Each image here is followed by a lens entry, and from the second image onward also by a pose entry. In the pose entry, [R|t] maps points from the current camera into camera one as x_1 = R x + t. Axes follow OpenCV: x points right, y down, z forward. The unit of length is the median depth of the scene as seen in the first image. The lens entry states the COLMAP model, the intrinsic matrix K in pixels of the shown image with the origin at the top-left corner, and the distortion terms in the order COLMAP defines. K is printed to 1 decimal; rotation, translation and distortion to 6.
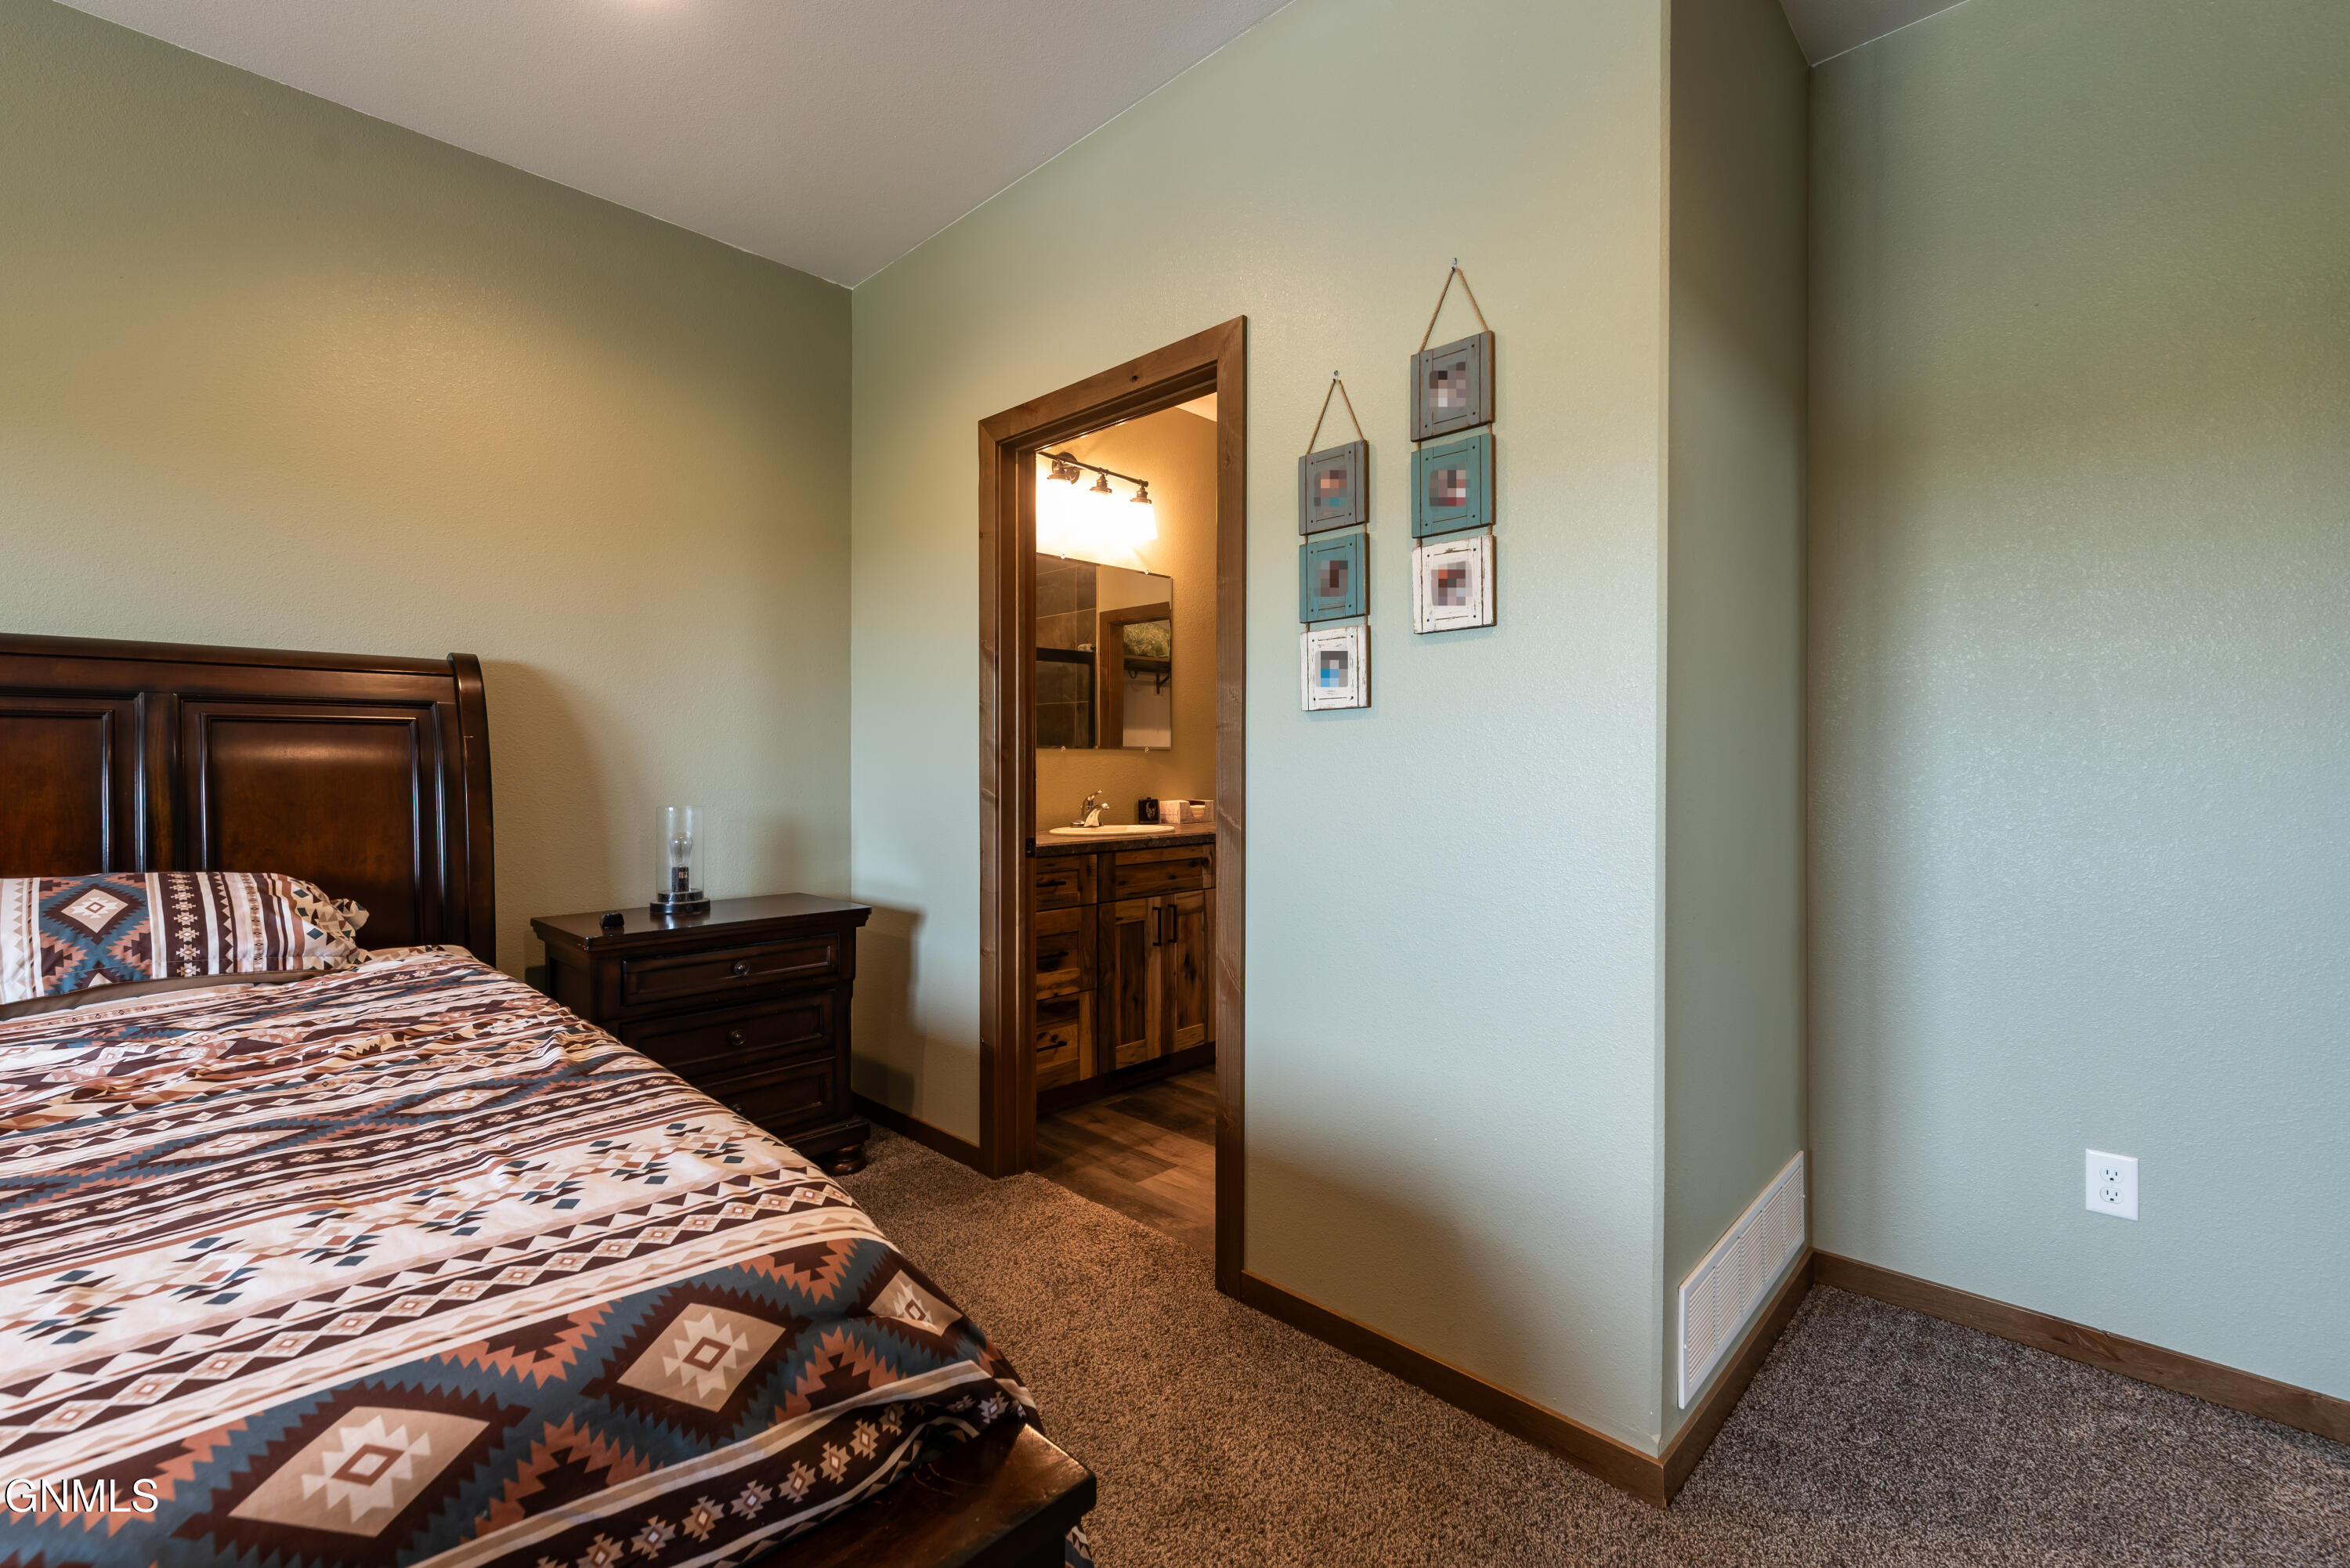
lens RADIAL K [[1013.1, 0, 1179.7], [0, 1013.1, 780.0], [0, 0, 1]] dist [-0.000701, 0.000151]
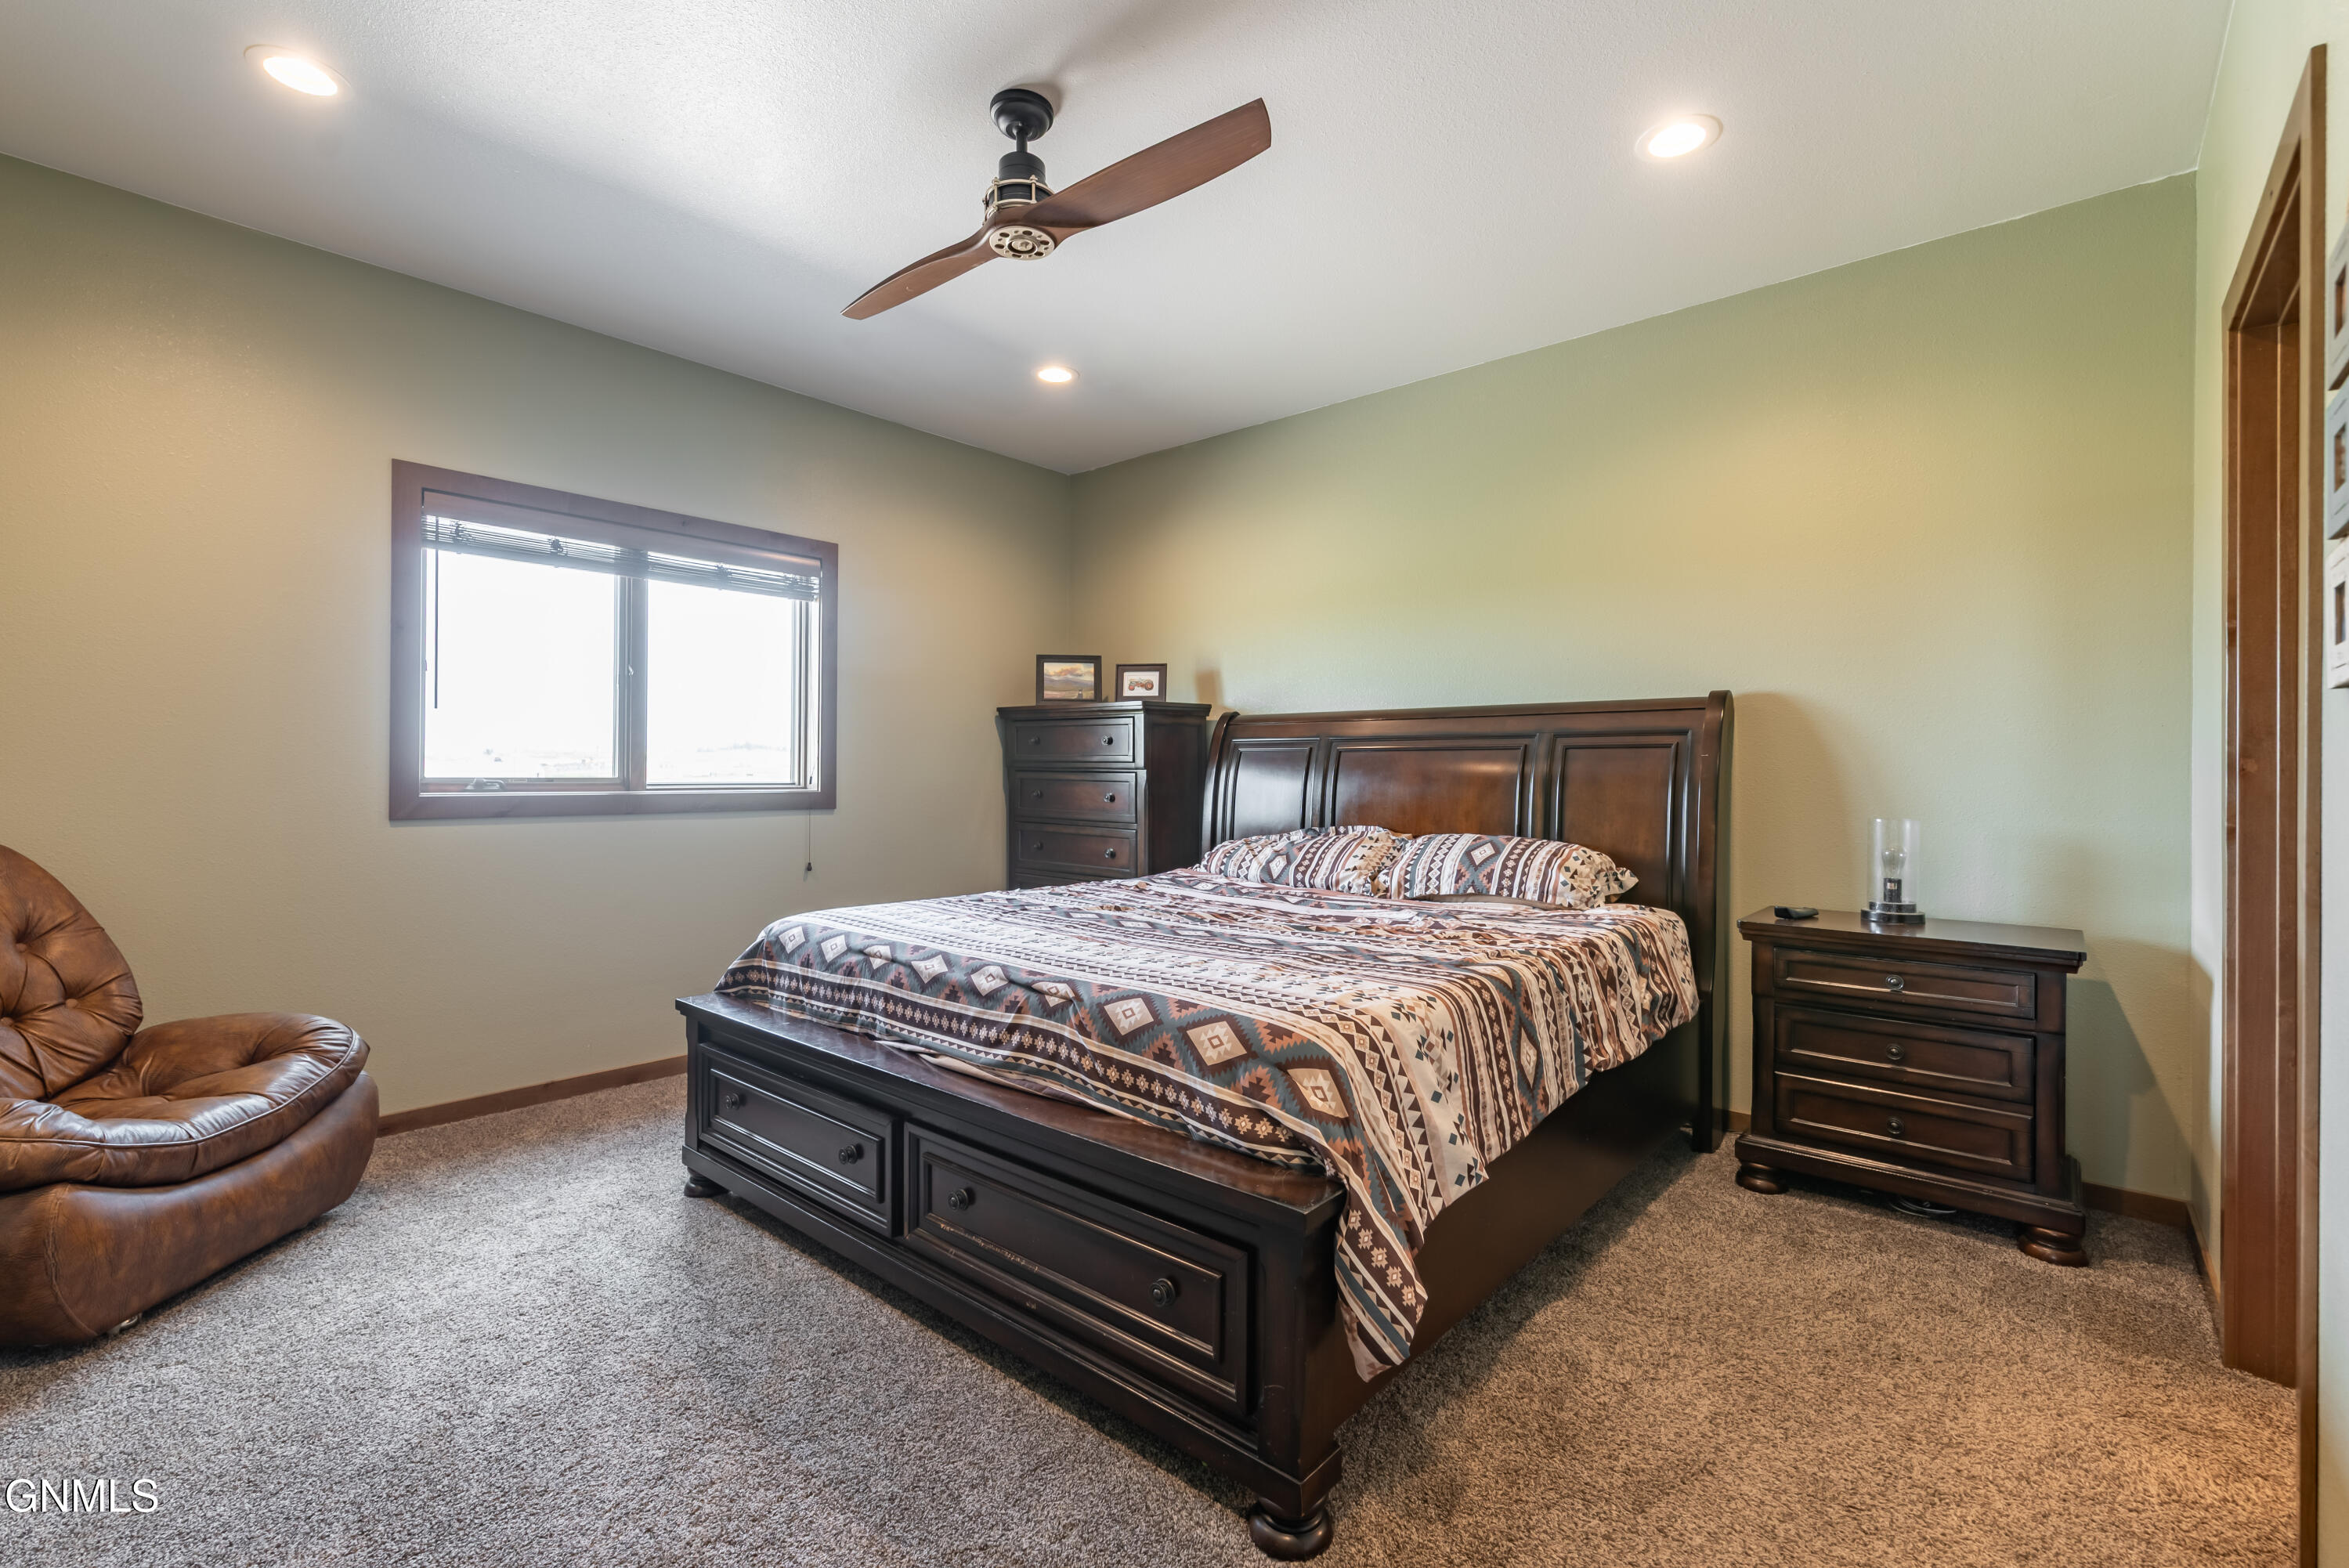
lens RADIAL K [[1012.7, 0, 1183.1], [0, 1012.7, 776.9], [0, 0, 1]] dist [-0.000701, 0.000151]
pose [[0.059789, 0.005101, -0.998198, 0.681078], [-0.019988, 0.999793, 0.003911, -0.007982], [0.998011, 0.019718, 0.059879, 0.308103]]
